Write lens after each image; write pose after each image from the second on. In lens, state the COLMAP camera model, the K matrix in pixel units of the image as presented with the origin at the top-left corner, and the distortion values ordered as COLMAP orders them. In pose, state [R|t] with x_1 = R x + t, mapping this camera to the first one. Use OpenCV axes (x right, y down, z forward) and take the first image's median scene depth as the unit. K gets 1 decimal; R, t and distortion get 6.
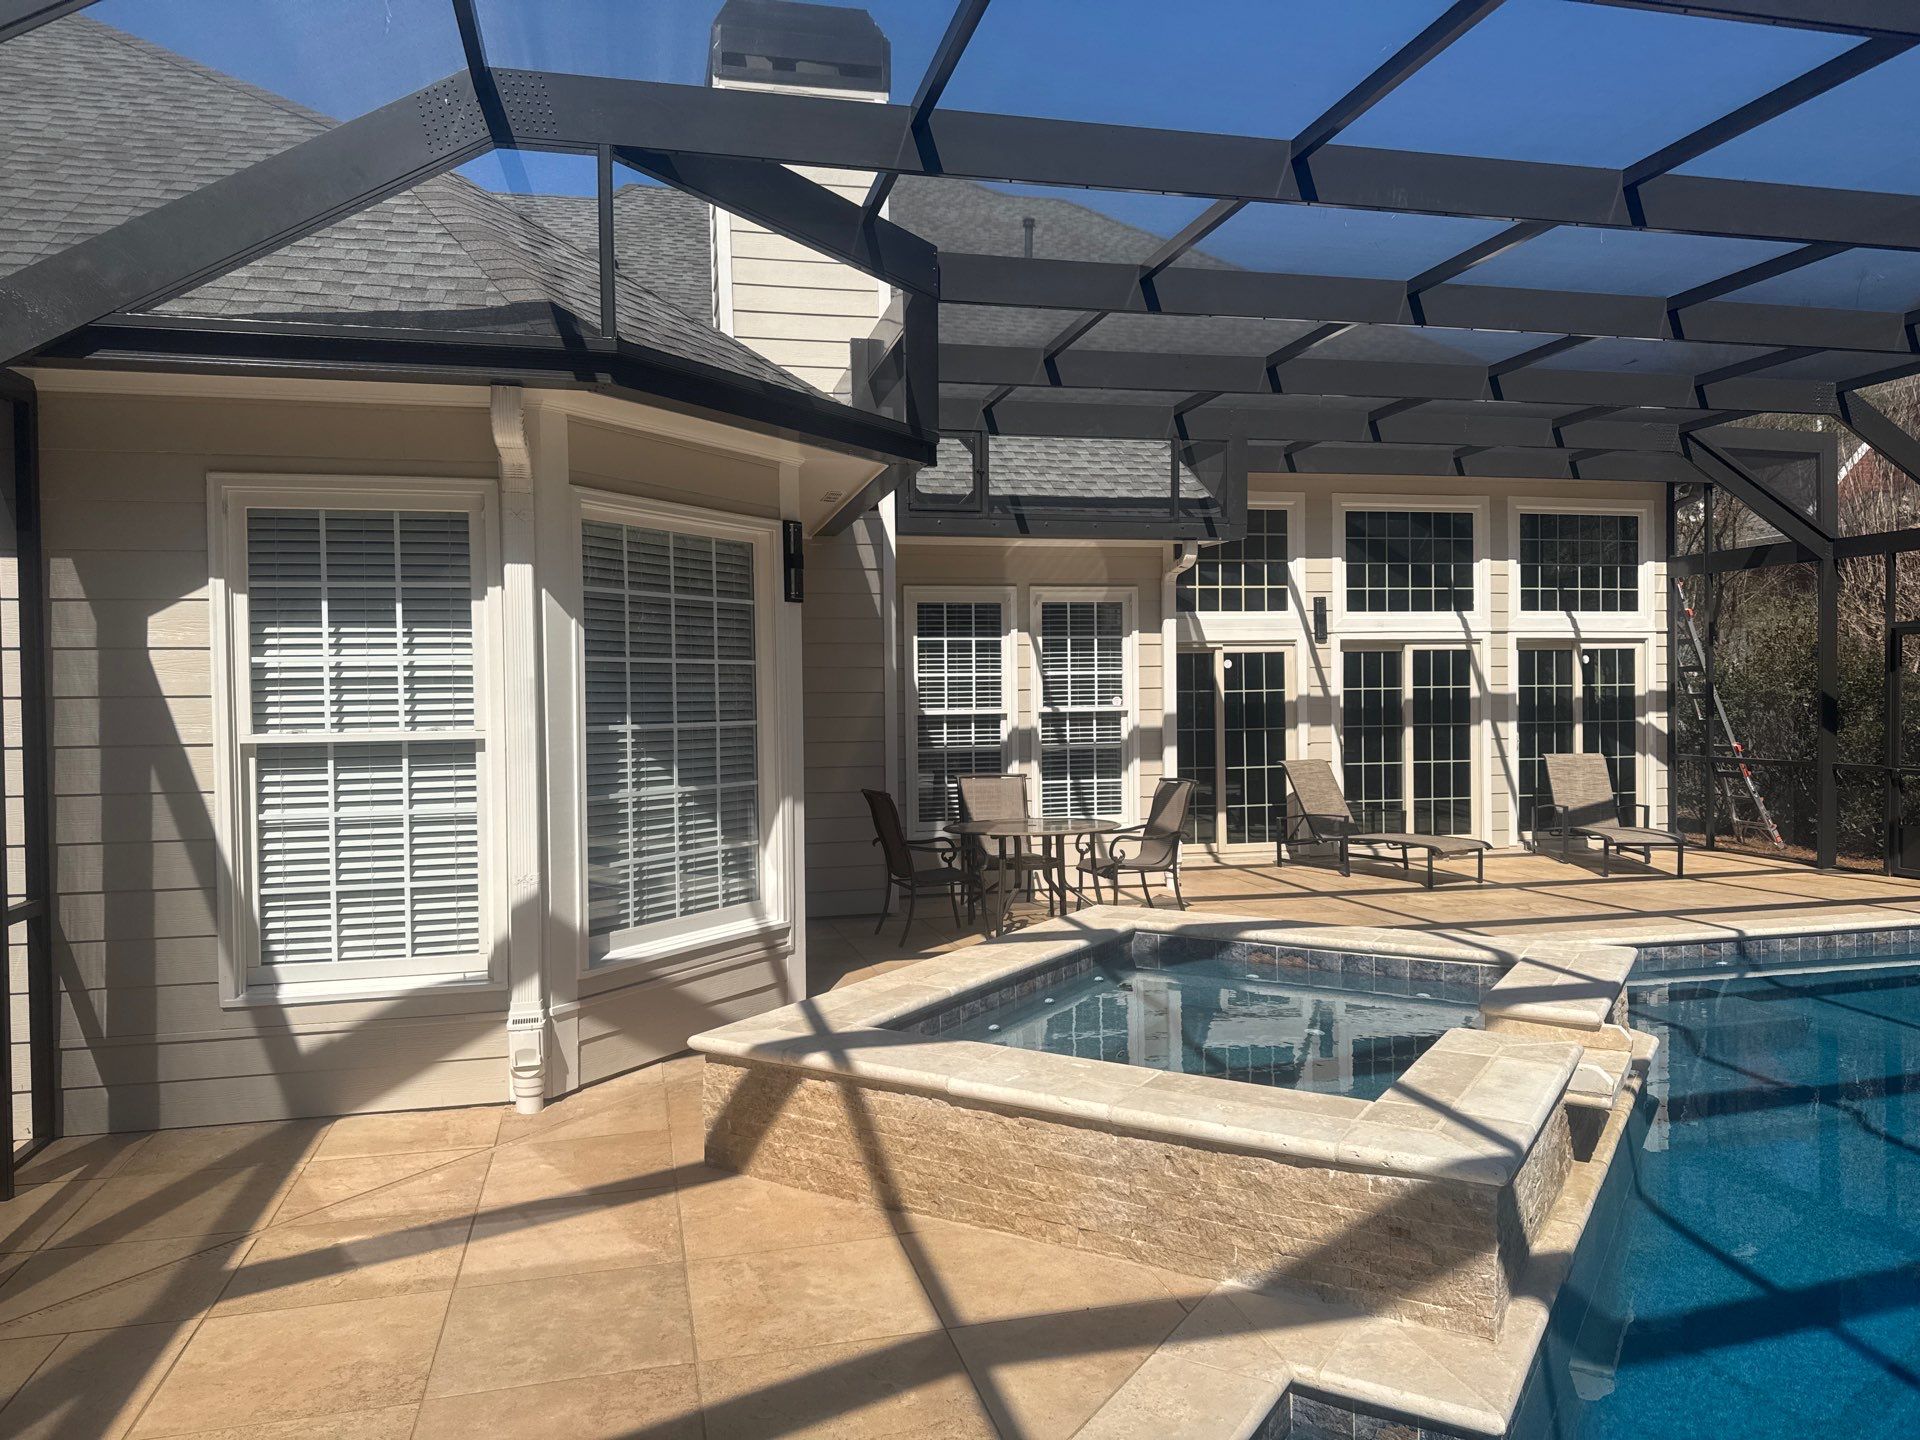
lens RADIAL K [[1347.8, 0, 960.0], [0, 1347.8, 720.0], [0, 0, 1]] dist [0.026123, -0.000358]
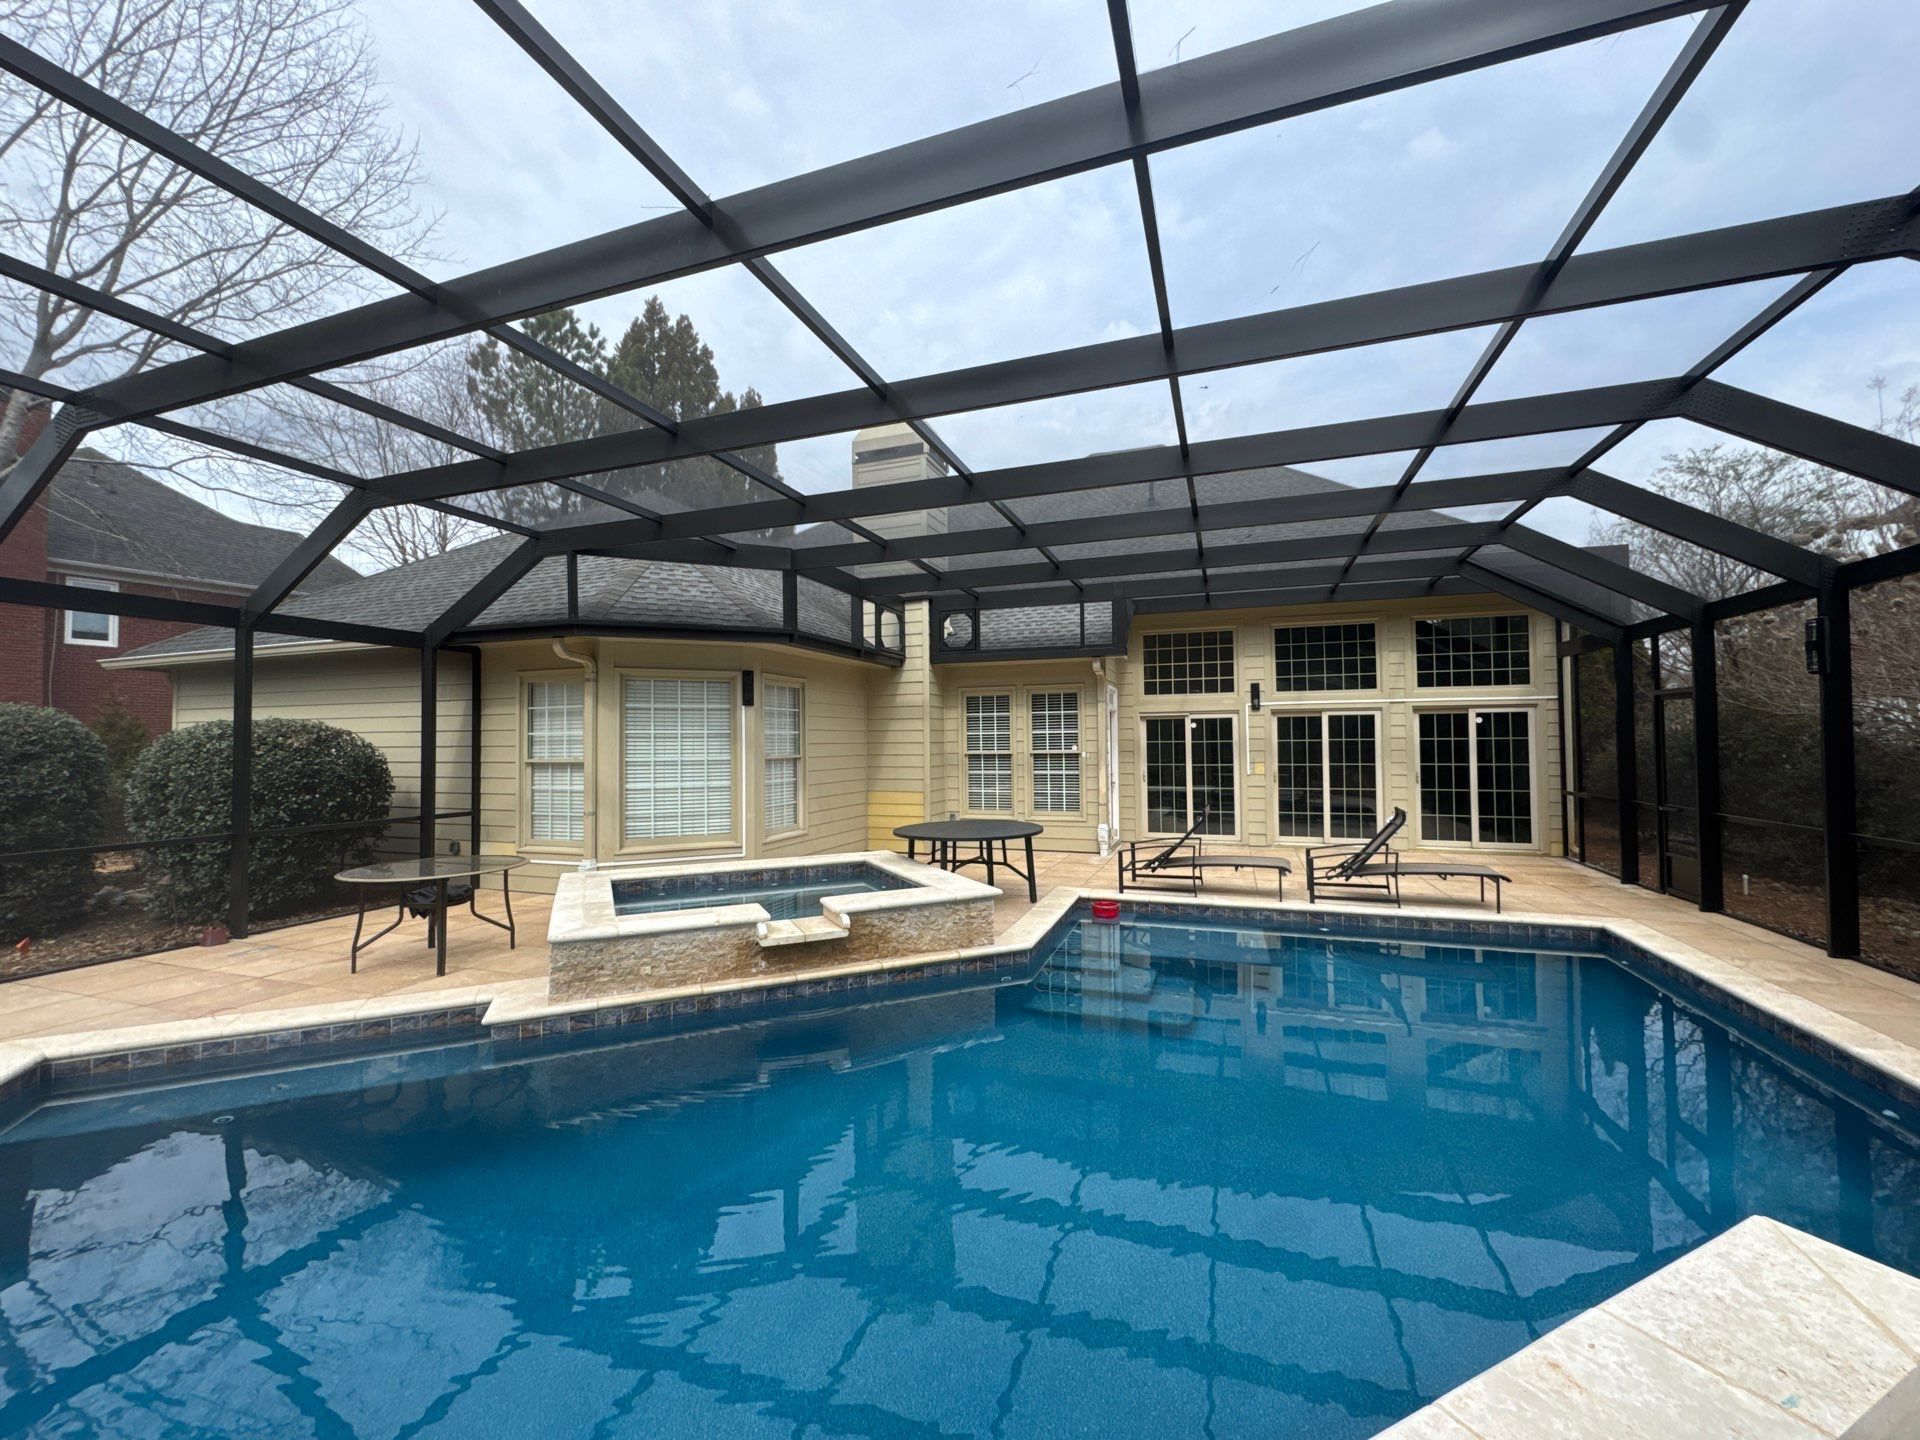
lens RADIAL K [[767.9, 0, 960.0], [0, 767.9, 720.0], [0, 0, 1]] dist [-0.002776, 0.000553]
pose [[0.840601, -0.008168, -0.541594, 0.463356], [-0.013258, 0.999276, -0.035649, -0.010195], [0.541493, 0.037147, 0.839884, 0.046077]]
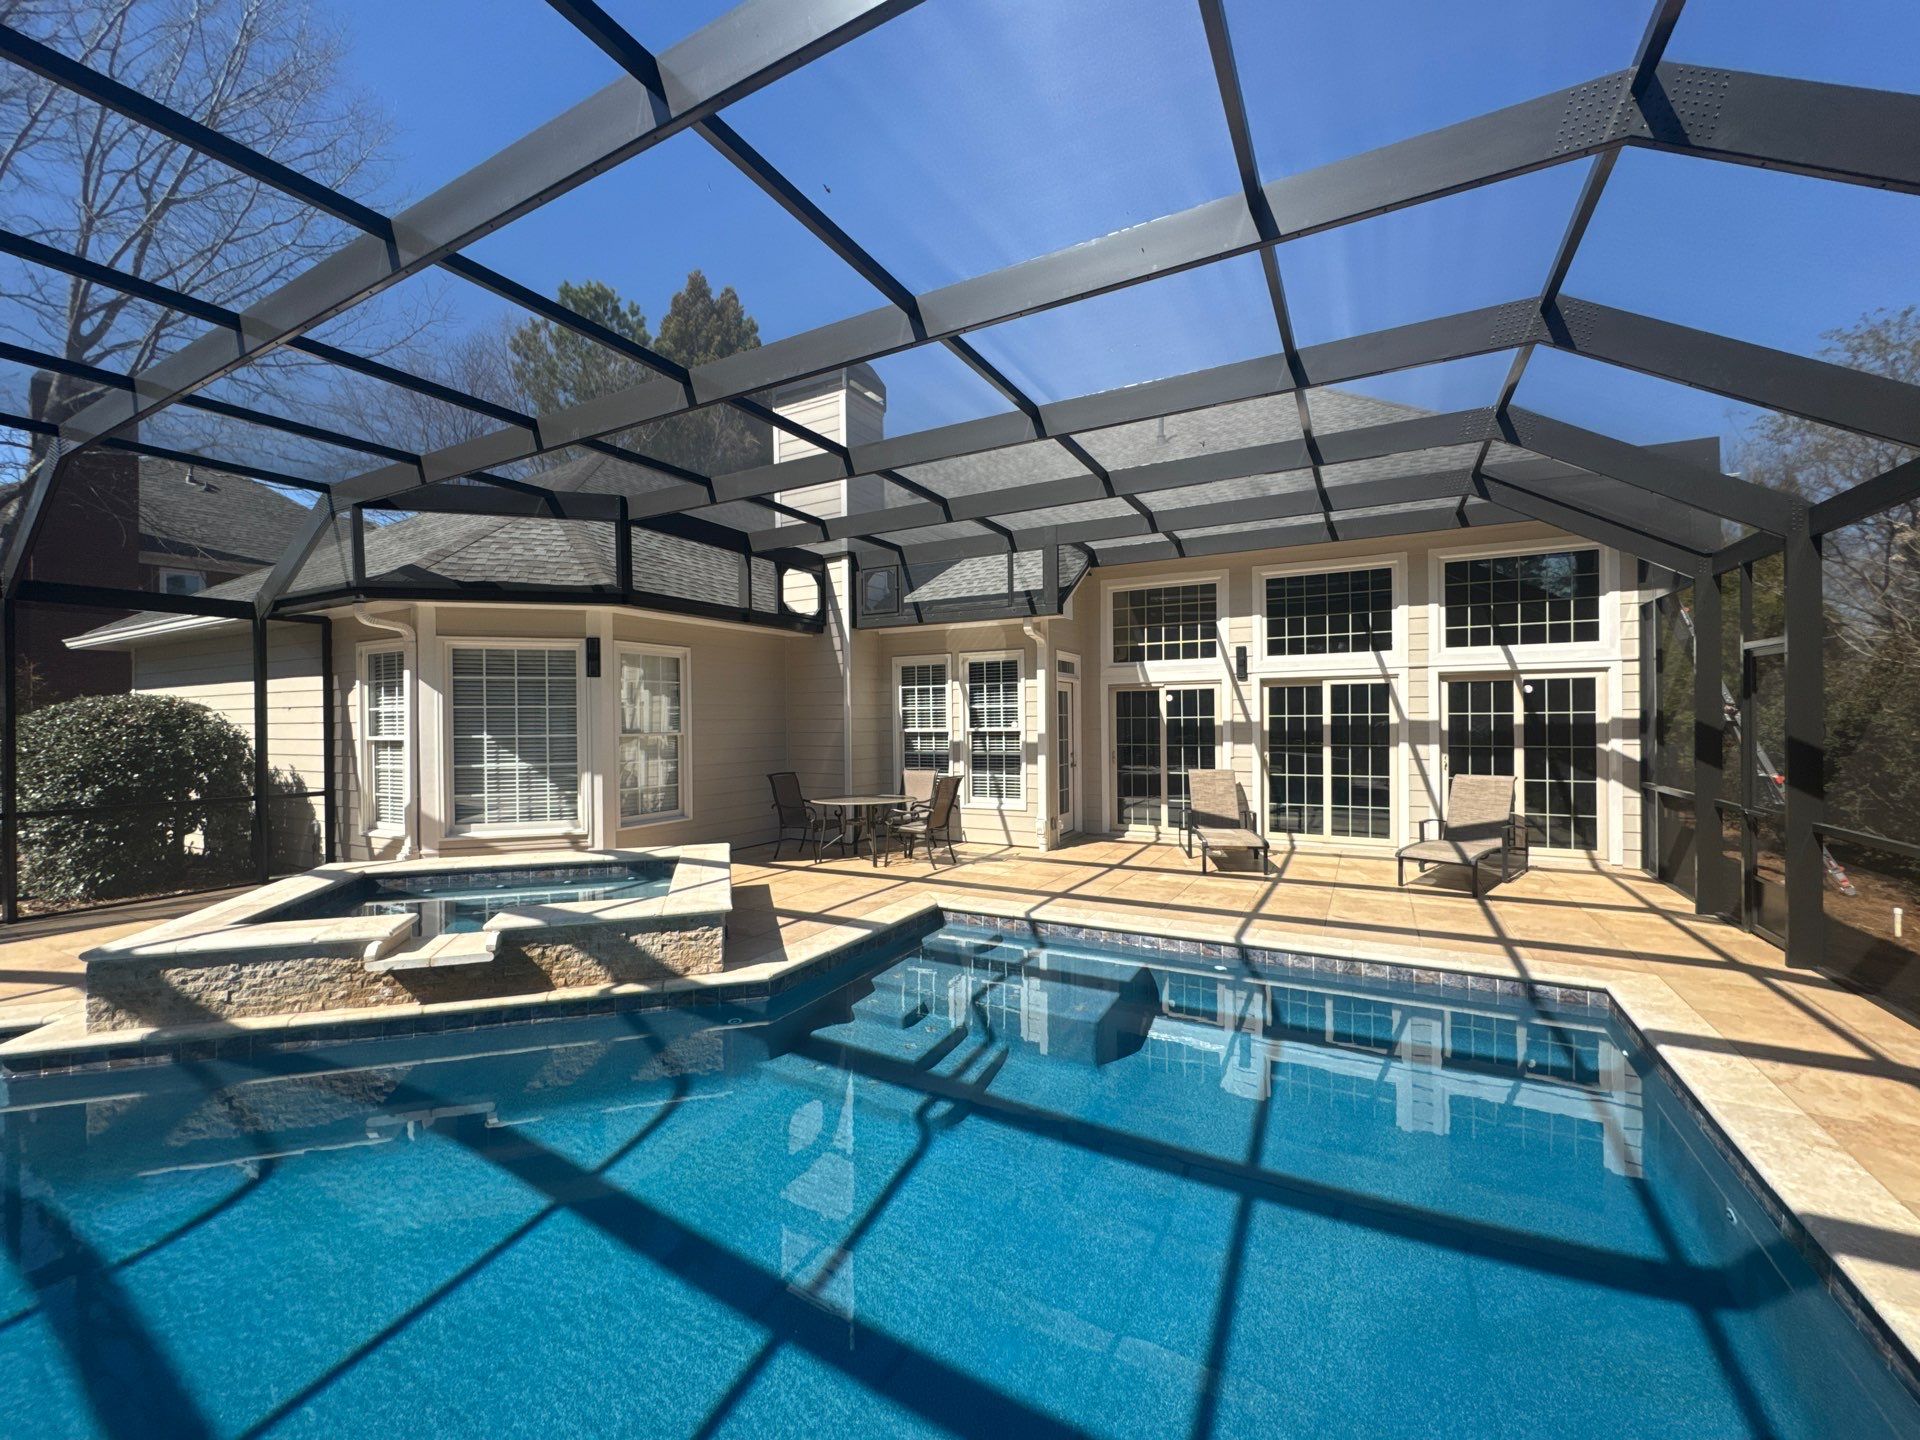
lens RADIAL K [[767.5, 0, 960.0], [0, 767.5, 720.0], [0, 0, 1]] dist [-0.003506, -0.000216]
pose [[0.748064, 0.006375, -0.663596, 0.556429], [-0.012902, 0.999905, -0.004939, -0.011844], [0.663501, 0.012256, 0.748075, 0.257589]]
